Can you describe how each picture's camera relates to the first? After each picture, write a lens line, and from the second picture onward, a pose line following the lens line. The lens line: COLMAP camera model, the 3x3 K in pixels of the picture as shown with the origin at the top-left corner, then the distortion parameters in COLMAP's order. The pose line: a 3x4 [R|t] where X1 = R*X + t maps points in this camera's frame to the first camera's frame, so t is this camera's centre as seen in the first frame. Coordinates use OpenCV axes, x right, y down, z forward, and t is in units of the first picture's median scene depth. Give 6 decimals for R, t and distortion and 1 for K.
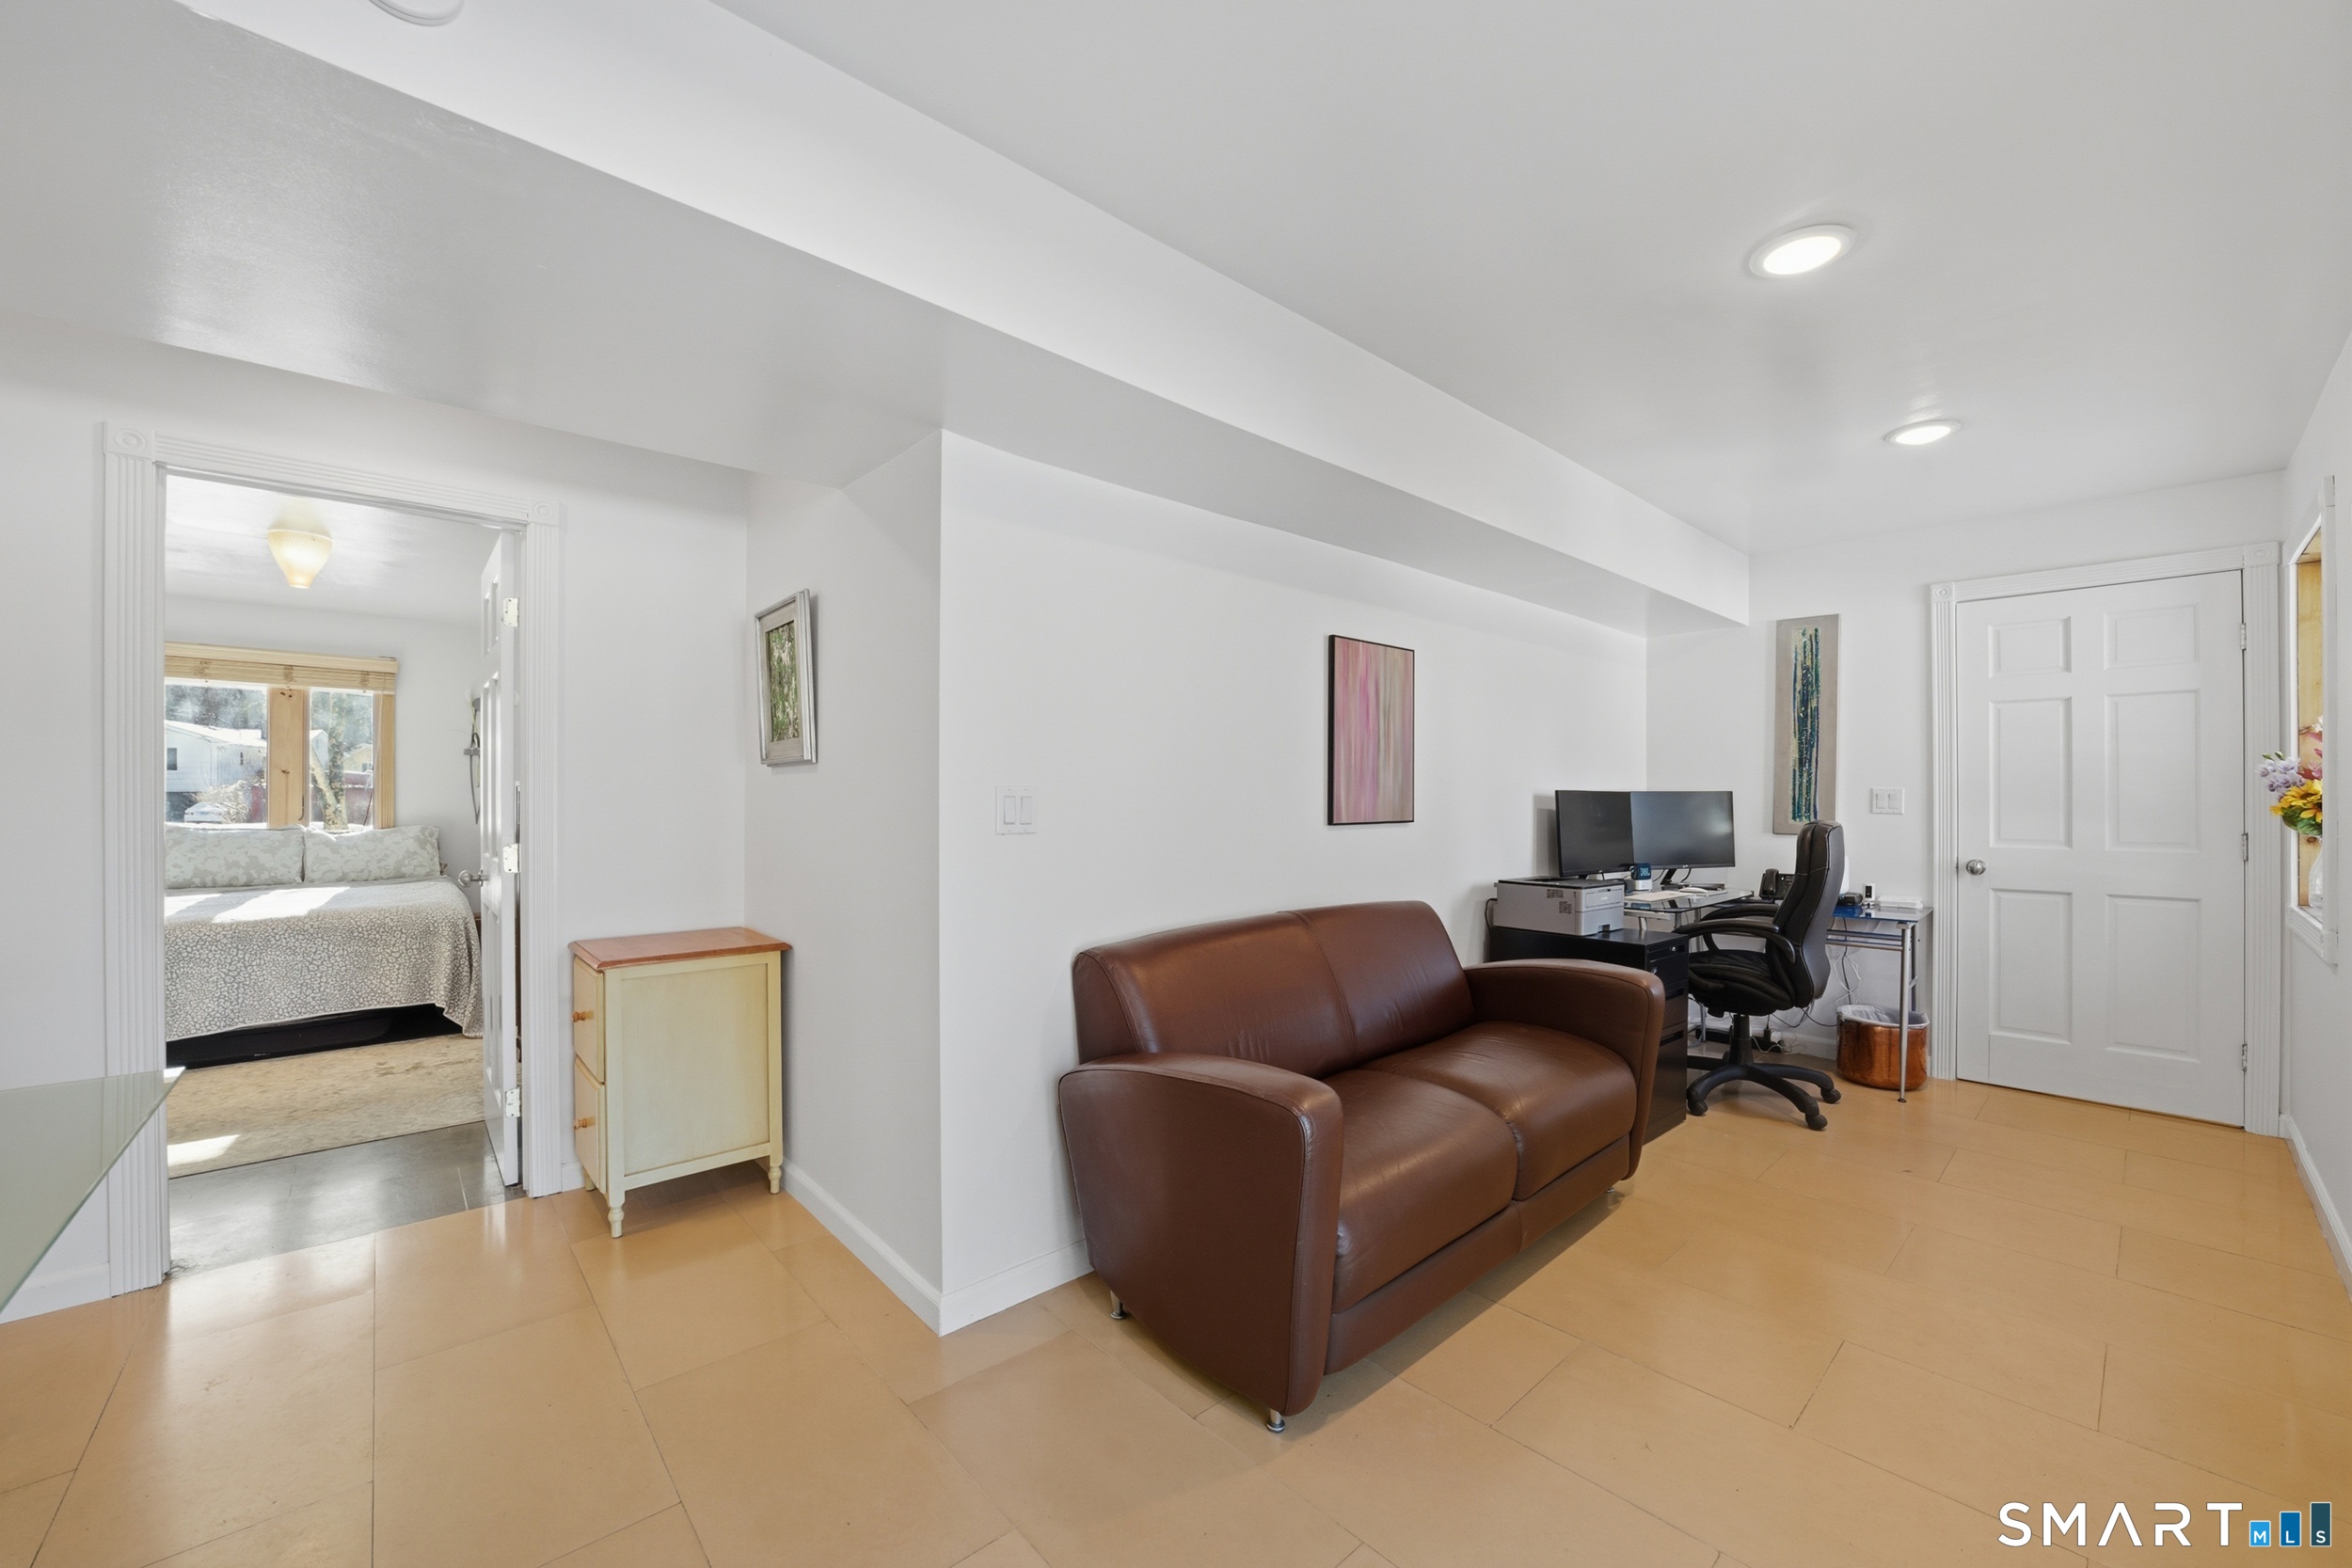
lens RADIAL K [[906.6, 0, 1187.6], [0, 906.6, 796.1], [0, 0, 1]] dist [-0.018916, 0.000040]
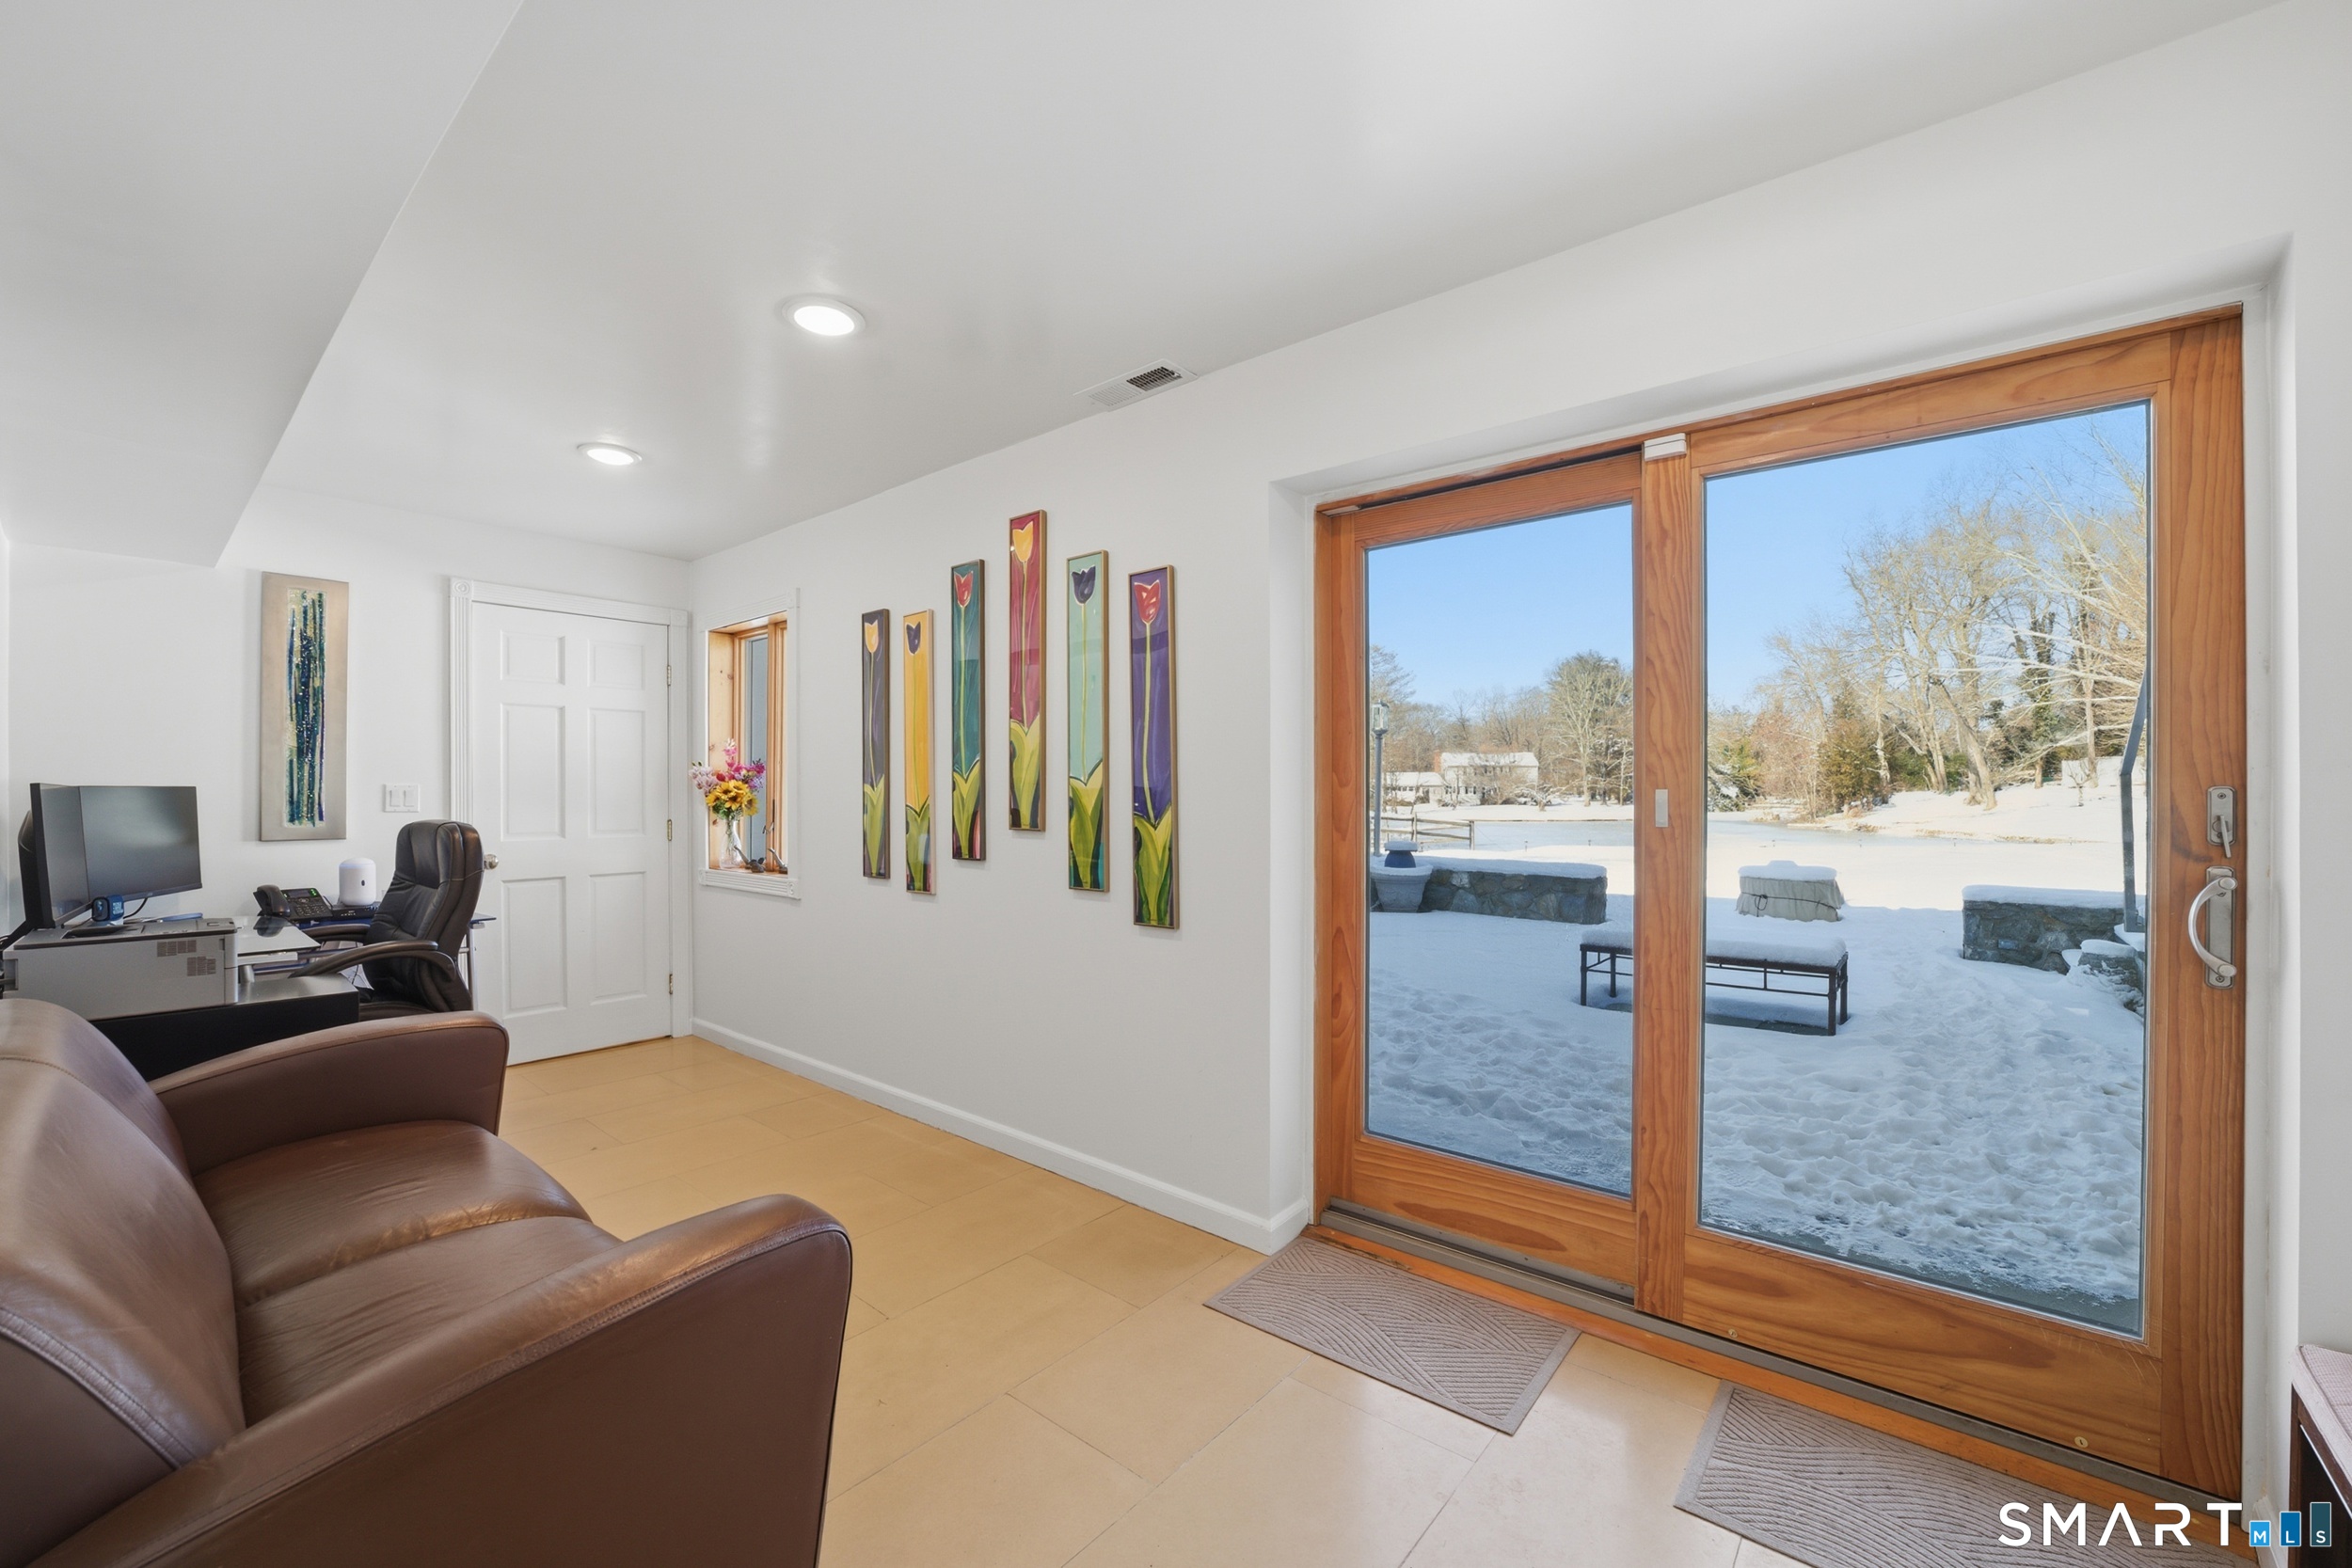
lens RADIAL K [[924.8, 0, 1194.6], [0, 924.8, 790.1], [0, 0, 1]] dist [-0.036496, 0.007169]
pose [[-0.124848, 0.002417, 0.992173, -0.844151], [0.003066, 0.999993, -0.002050, 0.004863], [-0.992171, 0.002786, -0.124855, 1.057384]]
